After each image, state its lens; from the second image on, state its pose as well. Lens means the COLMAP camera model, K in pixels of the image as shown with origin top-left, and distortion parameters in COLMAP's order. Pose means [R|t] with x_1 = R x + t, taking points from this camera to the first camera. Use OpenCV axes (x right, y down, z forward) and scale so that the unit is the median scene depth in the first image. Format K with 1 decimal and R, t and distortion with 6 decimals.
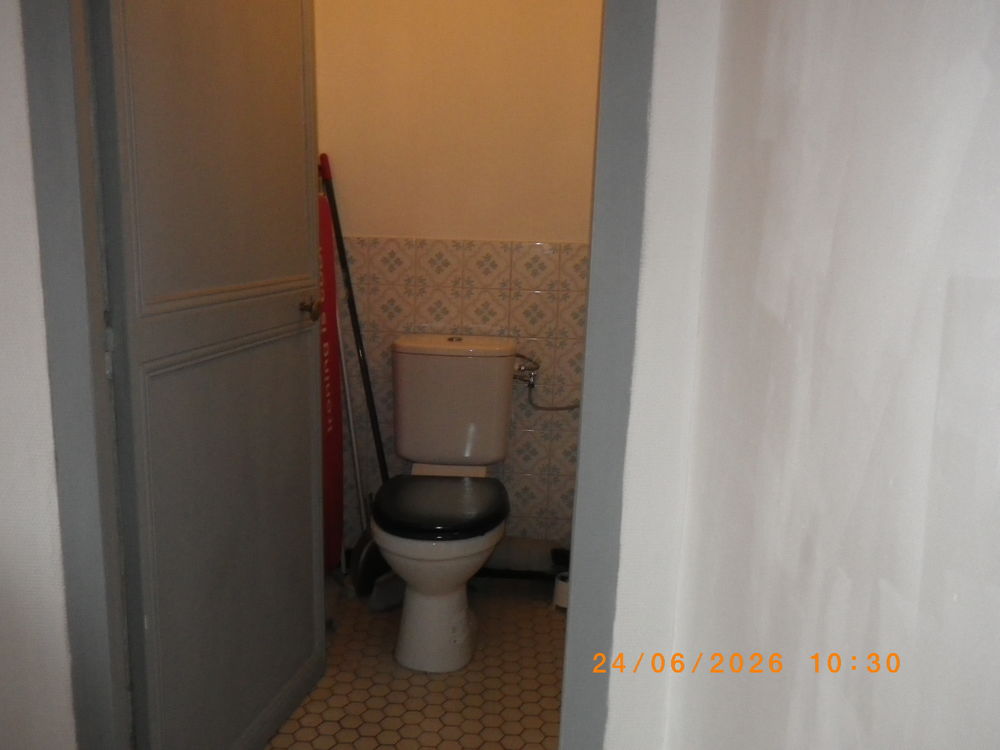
lens RADIAL K [[834.1, 0, 500.0], [0, 834.1, 375.0], [0, 0, 1]] dist [-0.006220, -0.004292]
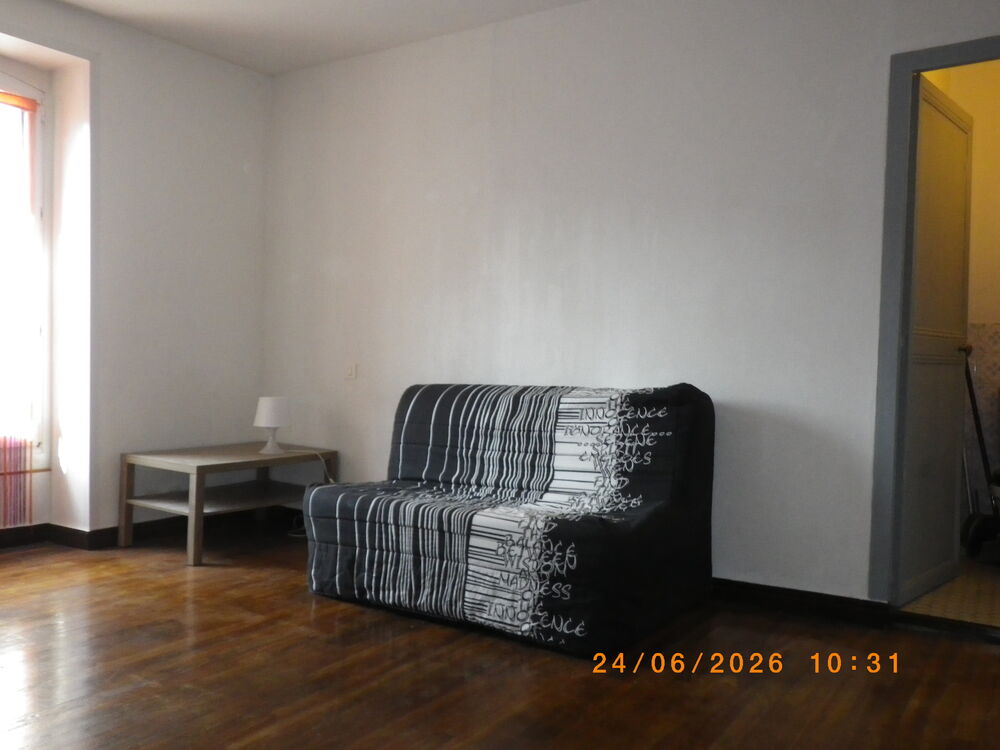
lens RADIAL K [[834.1, 0, 500.0], [0, 834.1, 375.0], [0, 0, 1]] dist [-0.006220, -0.004292]
pose [[0.844302, 0.011739, -0.535739, -0.081430], [-0.101515, 0.985160, -0.138397, 0.232870], [0.526164, 0.171235, 0.832964, -0.726030]]
